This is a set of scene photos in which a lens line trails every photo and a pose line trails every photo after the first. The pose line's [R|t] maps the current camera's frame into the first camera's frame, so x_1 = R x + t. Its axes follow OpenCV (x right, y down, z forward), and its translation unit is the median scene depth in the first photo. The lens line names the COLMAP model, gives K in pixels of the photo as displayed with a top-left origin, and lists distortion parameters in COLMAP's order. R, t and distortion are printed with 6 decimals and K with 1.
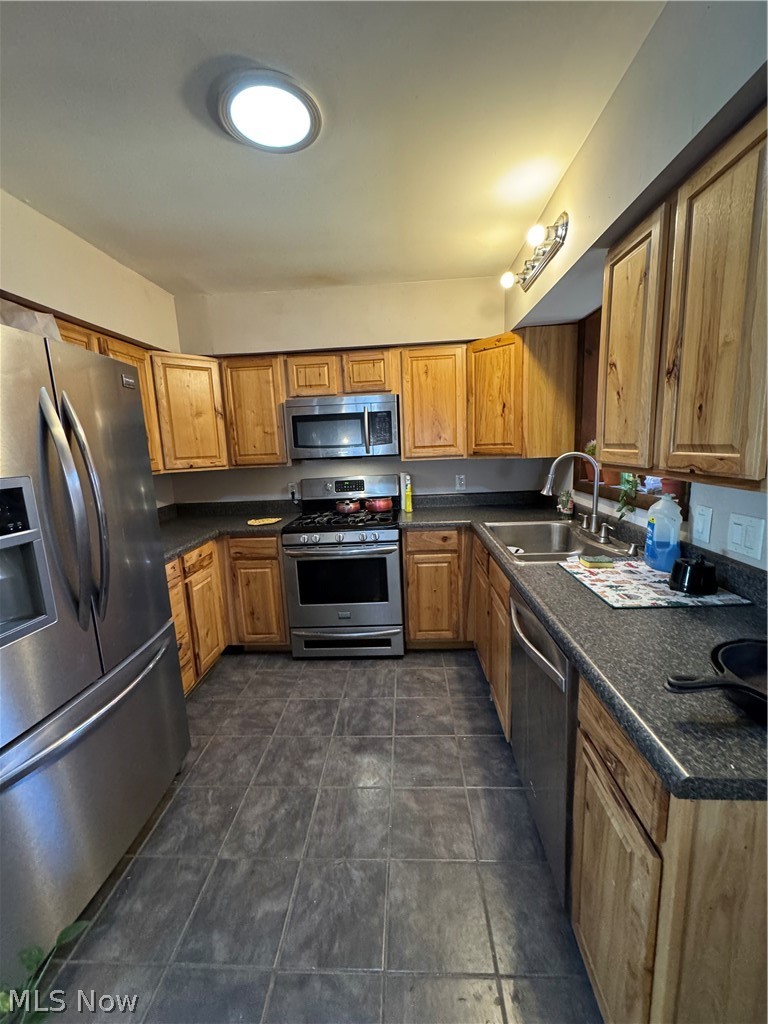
lens RADIAL K [[412.5, 0, 383.3], [0, 412.5, 510.7], [0, 0, 1]] dist [-0.000922, -0.000642]
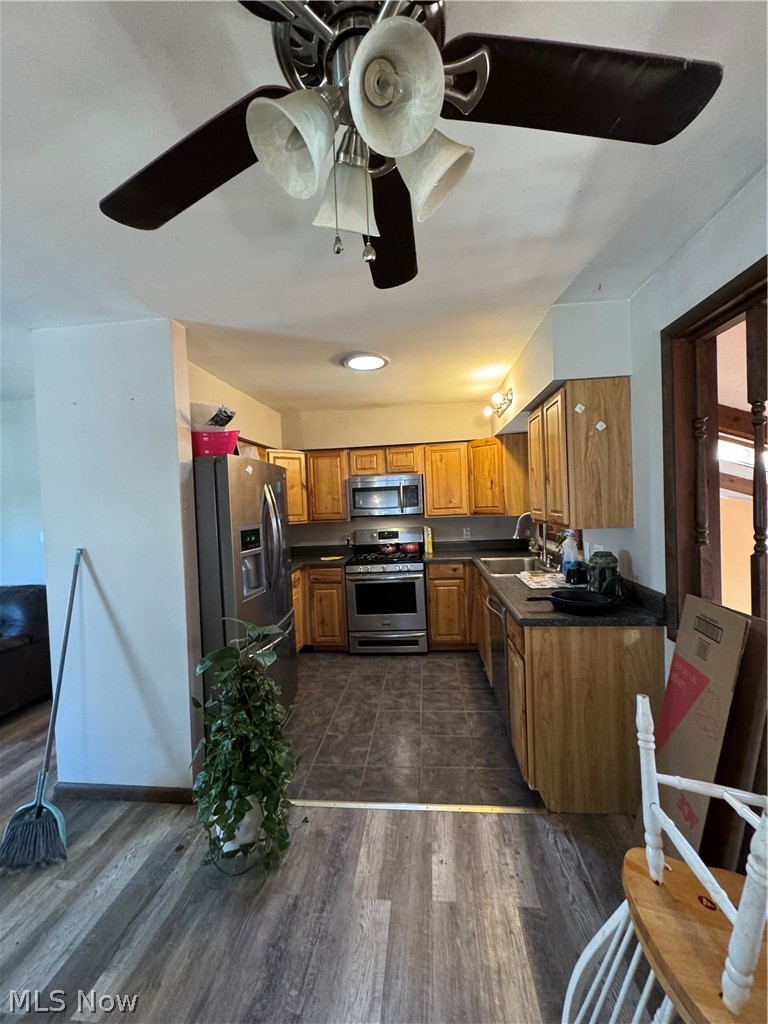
lens RADIAL K [[412.5, 0, 385.1], [0, 412.5, 512.2], [0, 0, 1]] dist [-0.000922, -0.000642]
pose [[0.998925, 0.001477, -0.046324, -0.032155], [-0.007787, 0.990635, -0.136318, 0.066799], [0.045689, 0.136532, 0.989581, -0.507751]]
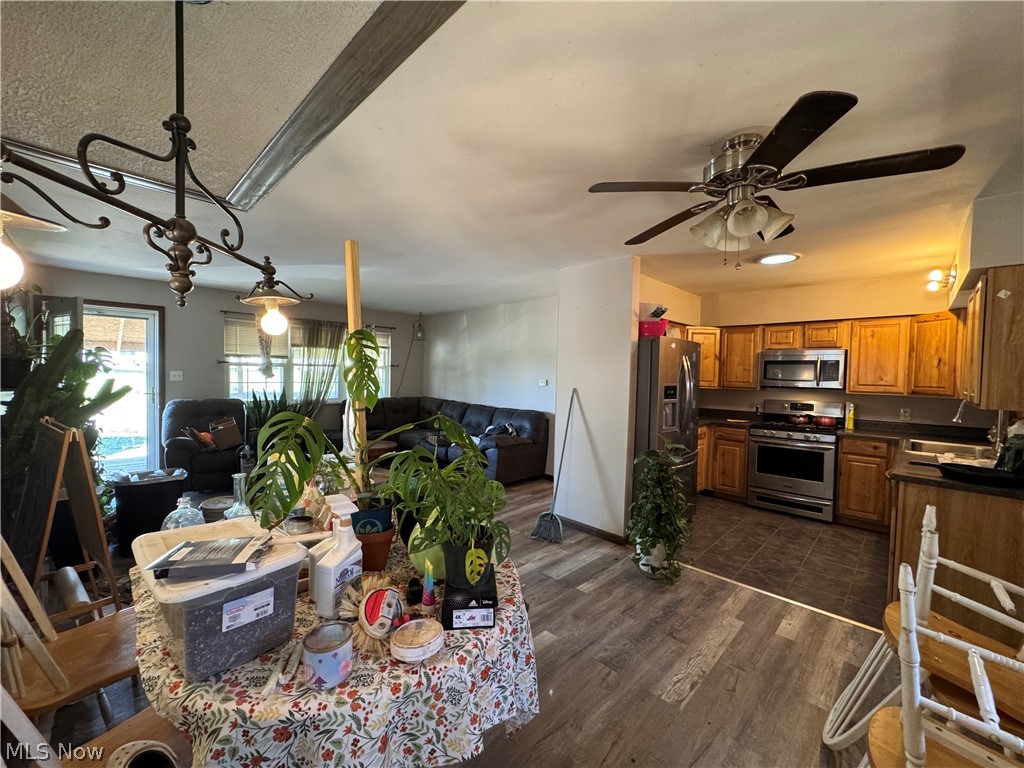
lens RADIAL K [[412.5, 0, 507.5], [0, 412.5, 385.8], [0, 0, 1]] dist [-0.000922, -0.000642]
pose [[0.747470, 0.079900, -0.659473, 0.118976], [-0.160169, 0.985129, -0.062186, 0.151483], [0.644697, 0.152110, 0.749152, -0.970043]]
